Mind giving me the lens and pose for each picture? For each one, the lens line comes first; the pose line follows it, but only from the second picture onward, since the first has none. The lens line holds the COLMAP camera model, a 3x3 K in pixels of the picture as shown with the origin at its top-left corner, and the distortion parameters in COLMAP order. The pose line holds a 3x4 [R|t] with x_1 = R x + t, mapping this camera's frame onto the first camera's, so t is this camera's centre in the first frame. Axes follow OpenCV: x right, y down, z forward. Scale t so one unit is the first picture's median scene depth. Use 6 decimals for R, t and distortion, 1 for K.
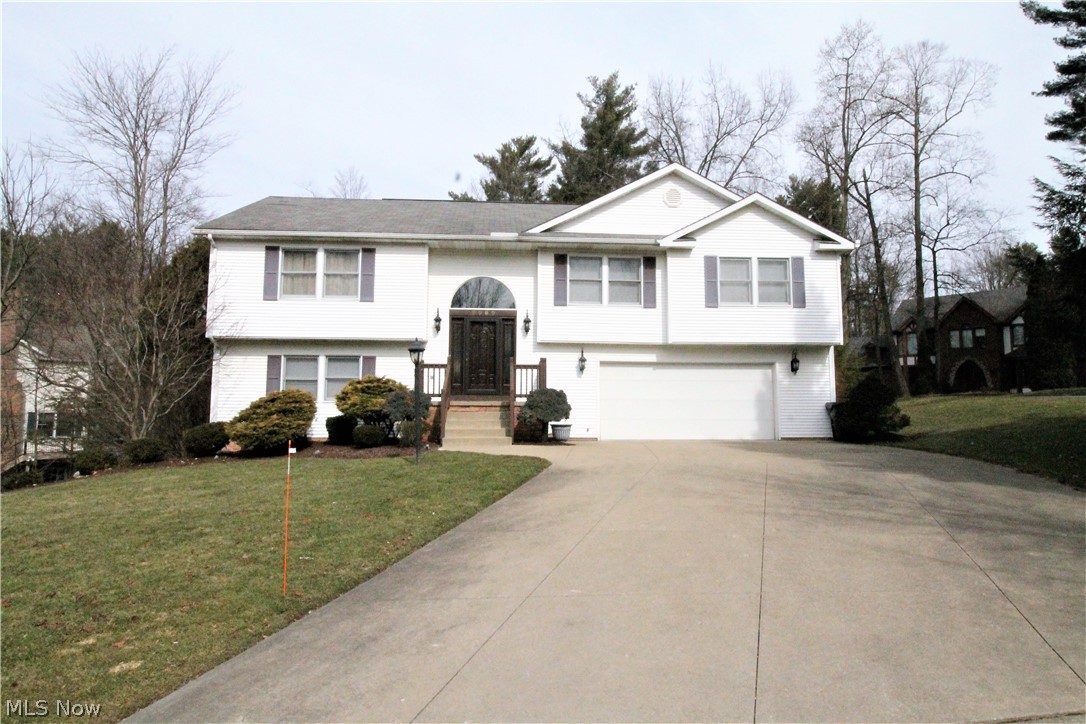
lens RADIAL K [[626.4, 0, 543.0], [0, 626.4, 362.0], [0, 0, 1]] dist [-0.011325, -0.002376]
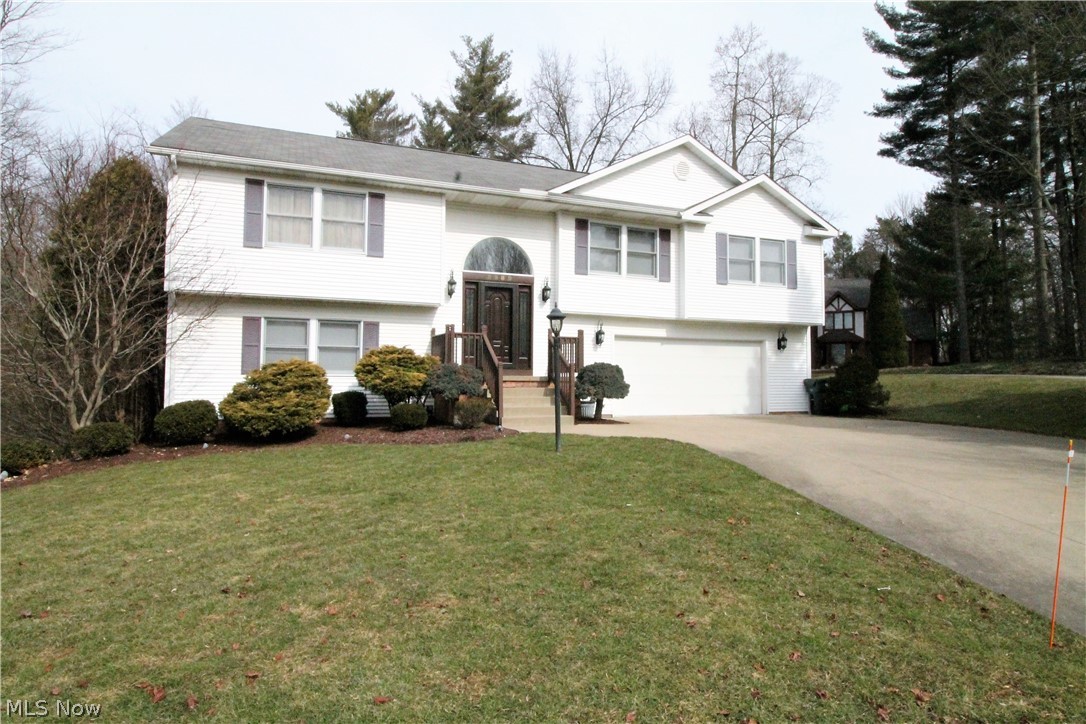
lens RADIAL K [[626.4, 0, 543.0], [0, 626.4, 362.0], [0, 0, 1]] dist [-0.011325, -0.002376]
pose [[0.953233, 0.012677, 0.301970, -0.306303], [-0.025083, 0.998991, 0.037242, 0.007516], [-0.301194, -0.043075, 0.952590, 0.119057]]
